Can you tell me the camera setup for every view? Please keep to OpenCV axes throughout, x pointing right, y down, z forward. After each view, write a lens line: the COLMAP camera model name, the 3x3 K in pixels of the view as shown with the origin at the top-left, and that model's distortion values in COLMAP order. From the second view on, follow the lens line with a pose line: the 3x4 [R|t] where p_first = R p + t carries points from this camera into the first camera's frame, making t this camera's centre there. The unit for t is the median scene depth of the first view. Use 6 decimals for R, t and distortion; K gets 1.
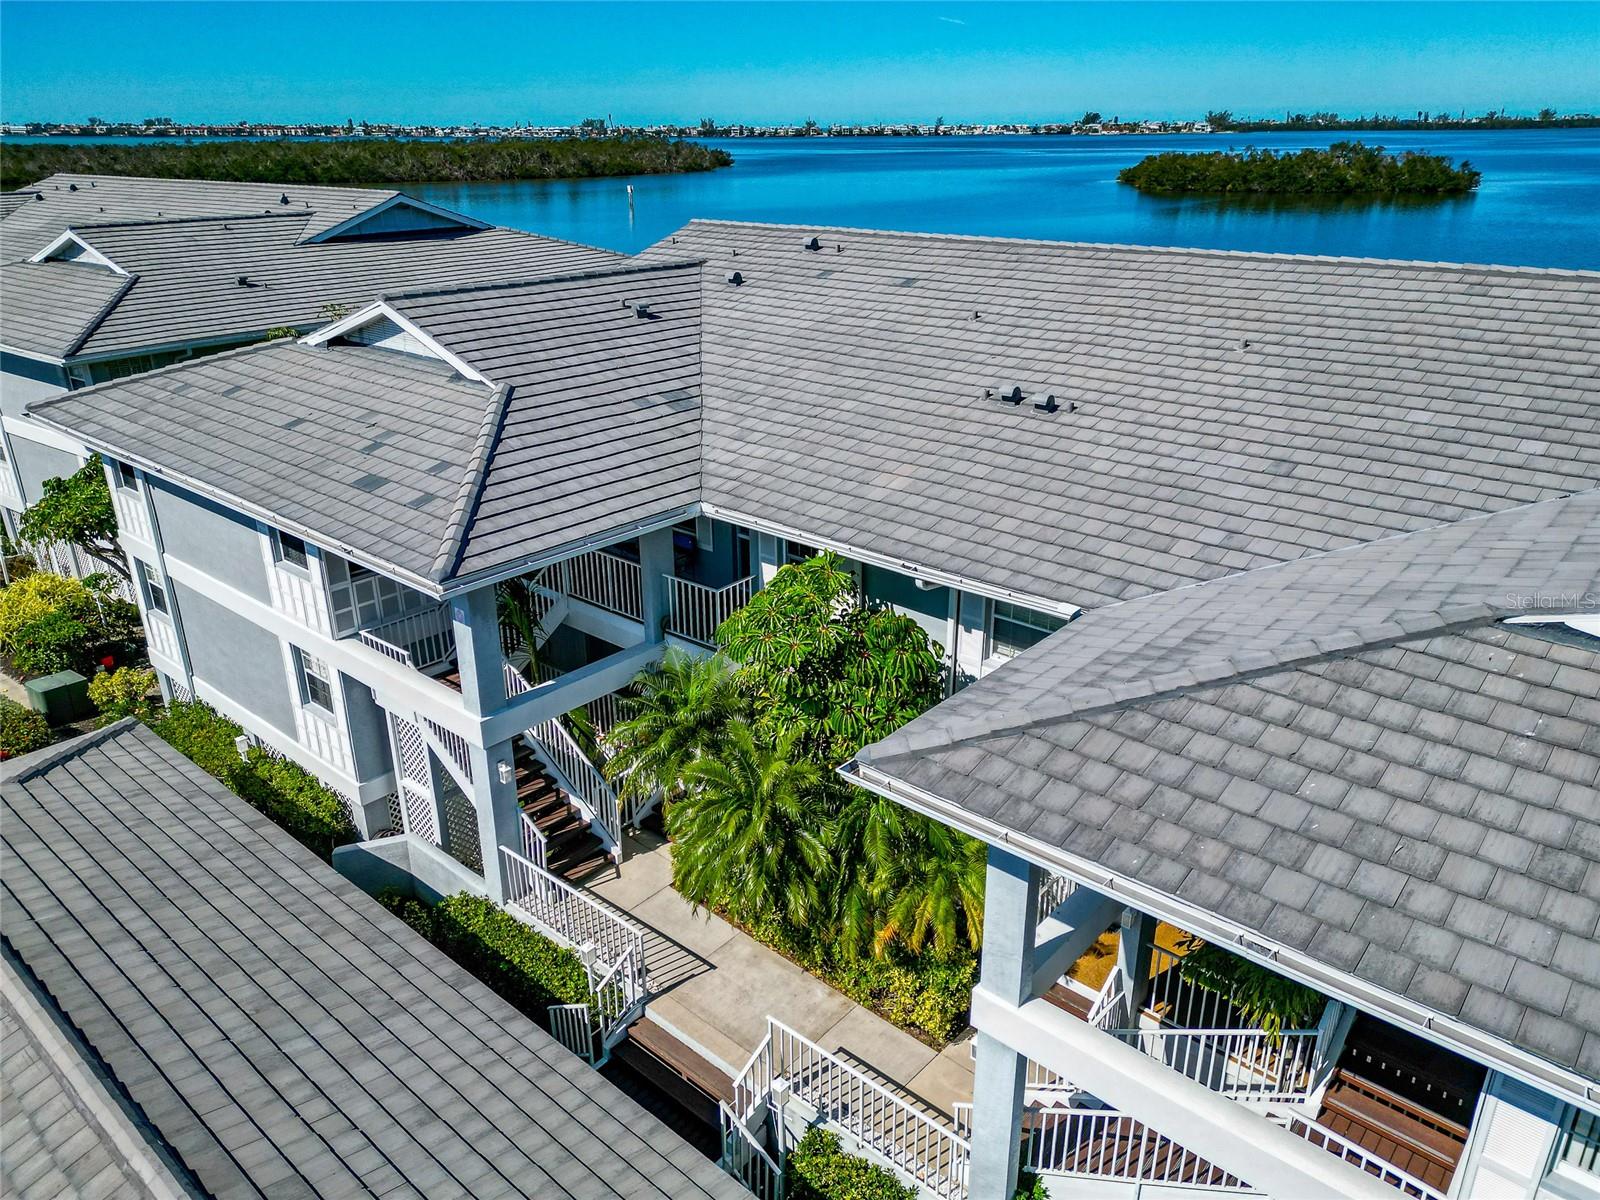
lens RADIAL K [[1125.1, 0, 800.0], [0, 1125.1, 600.0], [0, 0, 1]] dist [0.073056, -0.068697]
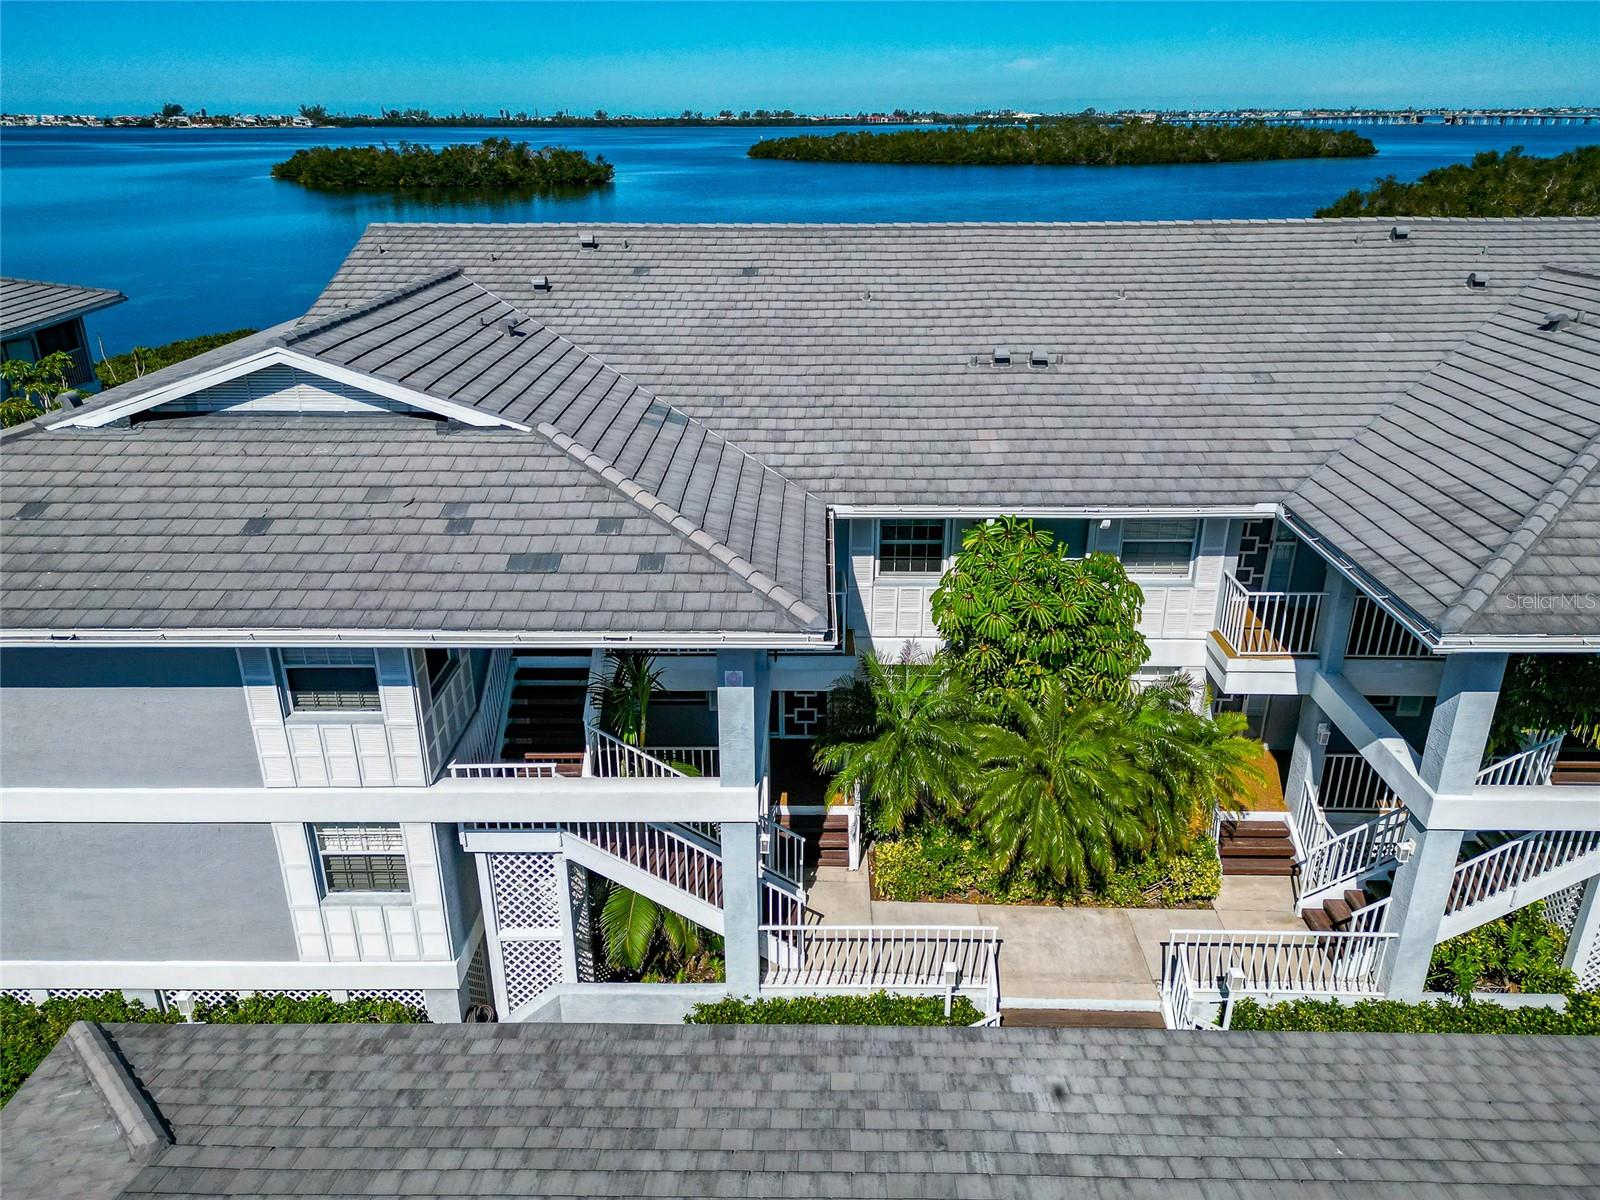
lens RADIAL K [[1125.1, 0, 800.0], [0, 1125.1, 600.0], [0, 0, 1]] dist [0.073056, -0.068697]
pose [[0.762154, -0.250278, 0.597062, -0.050740], [0.248173, 0.964746, 0.087610, -0.007162], [-0.597940, 0.081402, 0.797397, 0.018404]]
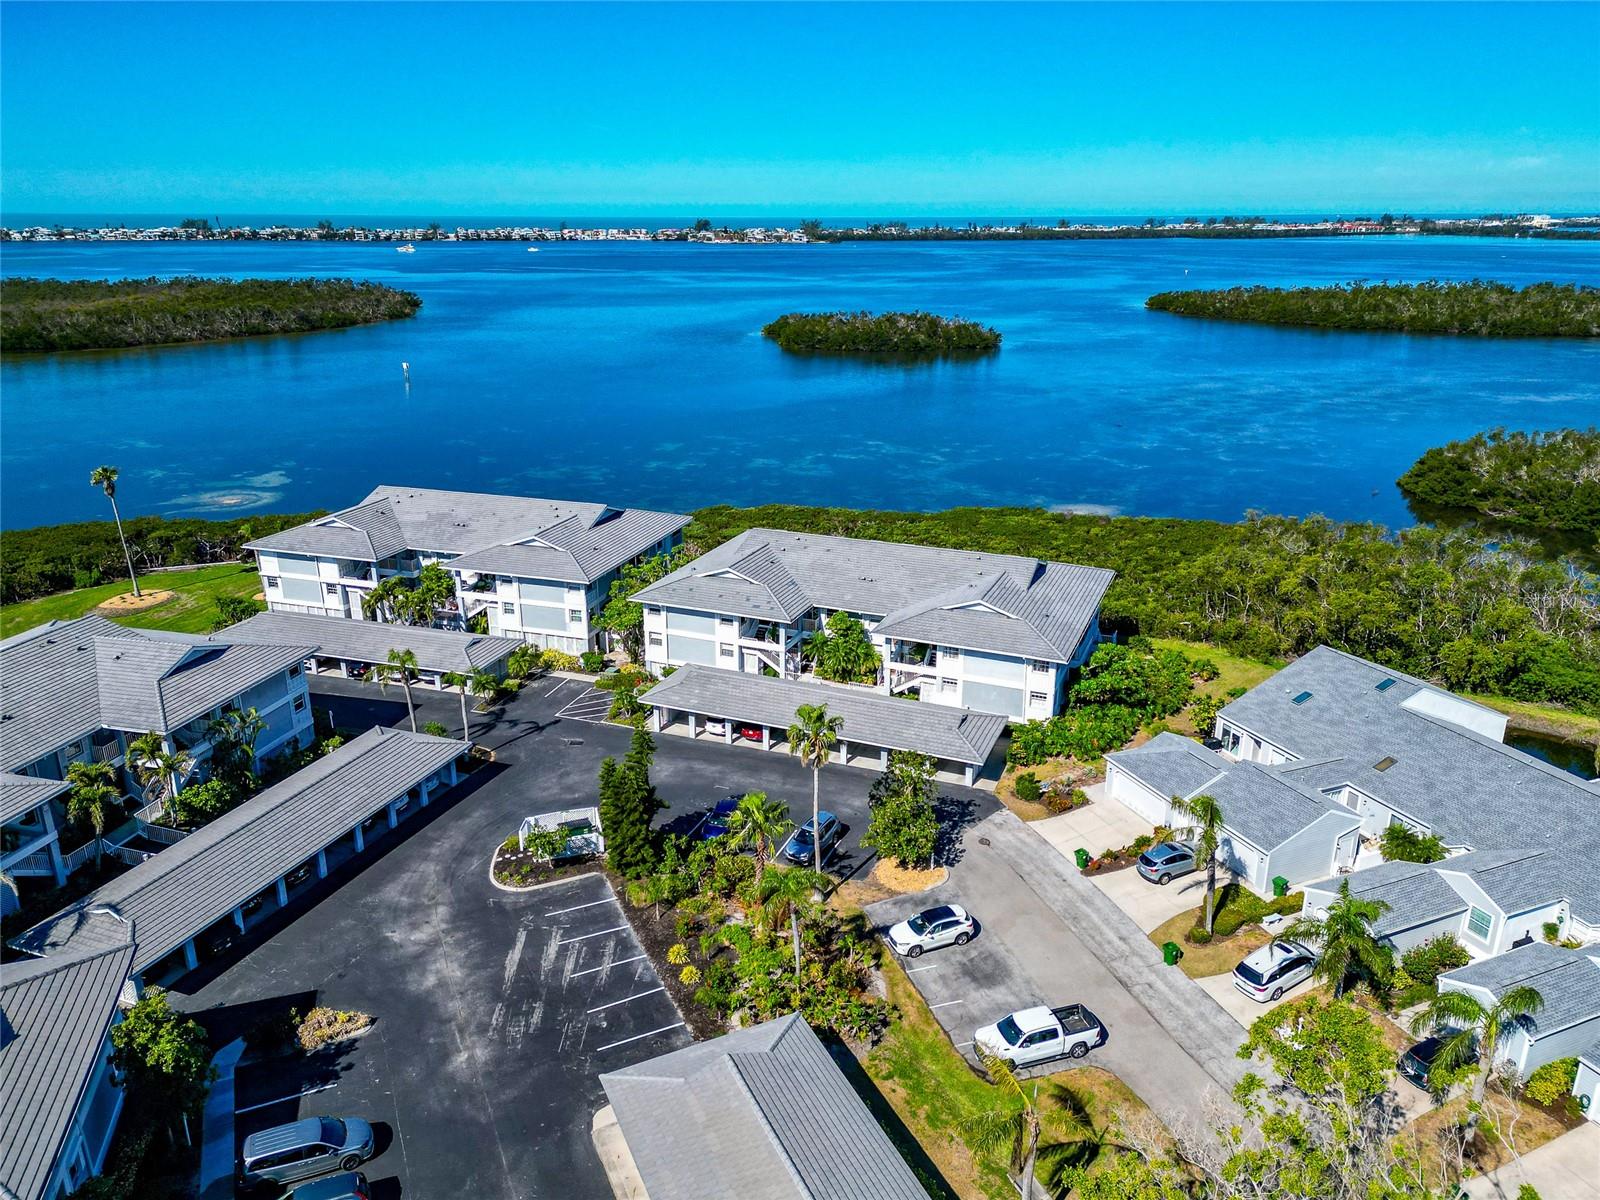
lens RADIAL K [[1125.1, 0, 800.0], [0, 1125.1, 600.0], [0, 0, 1]] dist [0.073056, -0.068697]
pose [[0.949390, -0.095755, 0.299147, -0.125981], [0.115642, 0.992059, -0.049457, 0.010992], [-0.292036, 0.081548, 0.952924, -0.294783]]
